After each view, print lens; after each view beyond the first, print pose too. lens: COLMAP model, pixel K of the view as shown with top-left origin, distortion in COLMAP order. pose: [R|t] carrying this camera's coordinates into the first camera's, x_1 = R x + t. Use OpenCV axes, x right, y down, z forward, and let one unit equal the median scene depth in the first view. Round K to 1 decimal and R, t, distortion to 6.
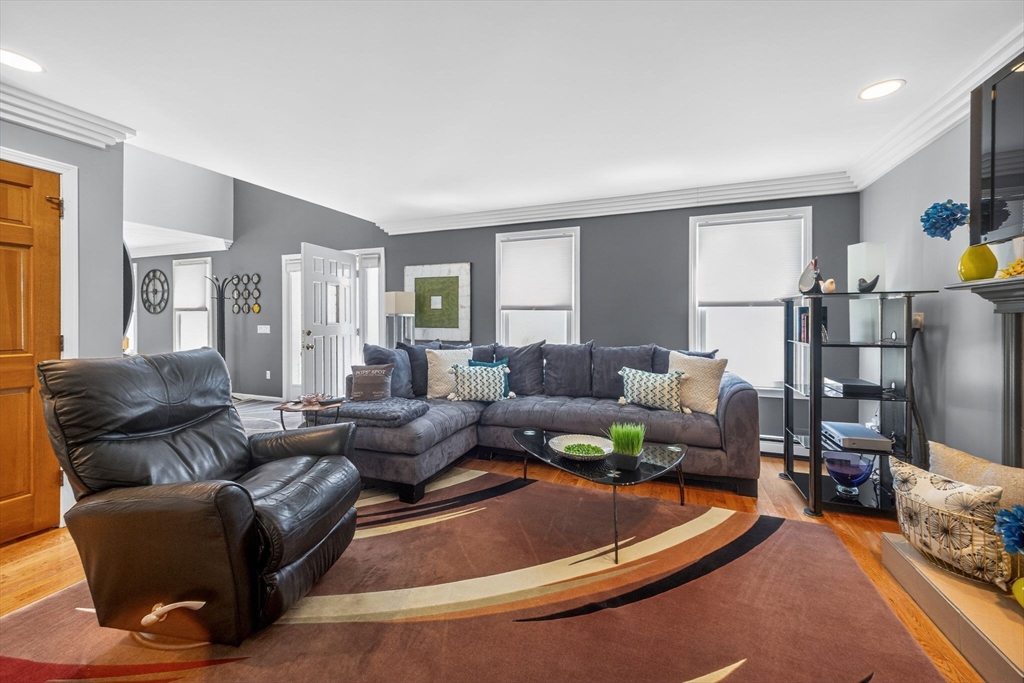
lens RADIAL K [[412.0, 0, 501.7], [0, 412.0, 321.4], [0, 0, 1]] dist [-0.000939, 0.000303]
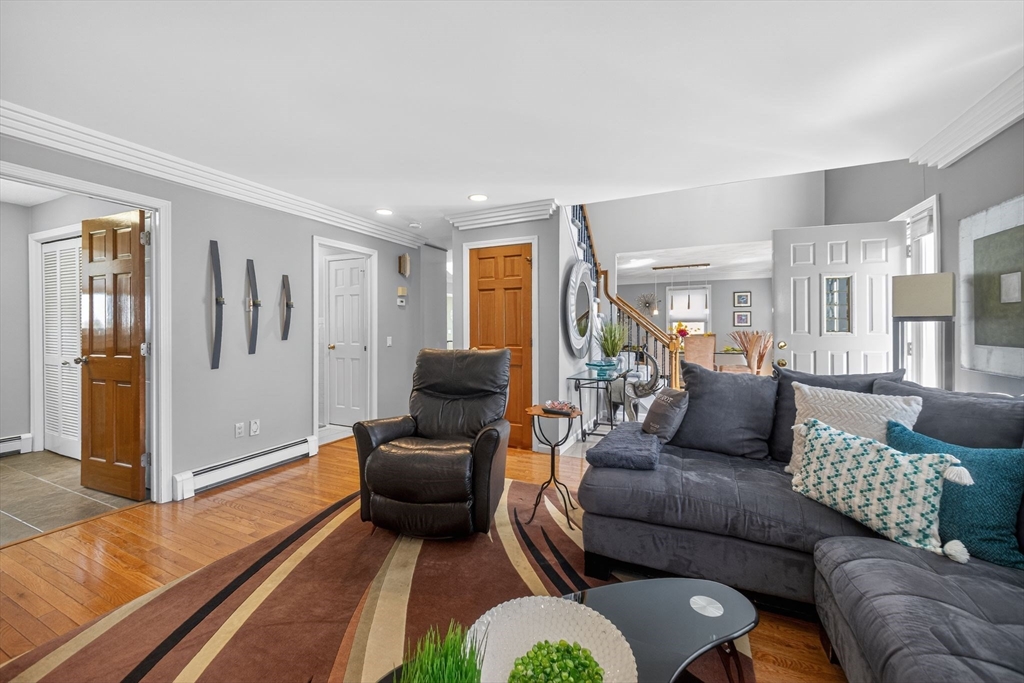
lens RADIAL K [[412.0, 0, 503.7], [0, 412.0, 327.0], [0, 0, 1]] dist [-0.000939, 0.000303]
pose [[-0.066463, -0.003592, -0.997782, 0.388839], [0.000352, 0.999993, -0.003623, -0.006338], [0.997789, -0.000592, -0.066461, 0.634908]]
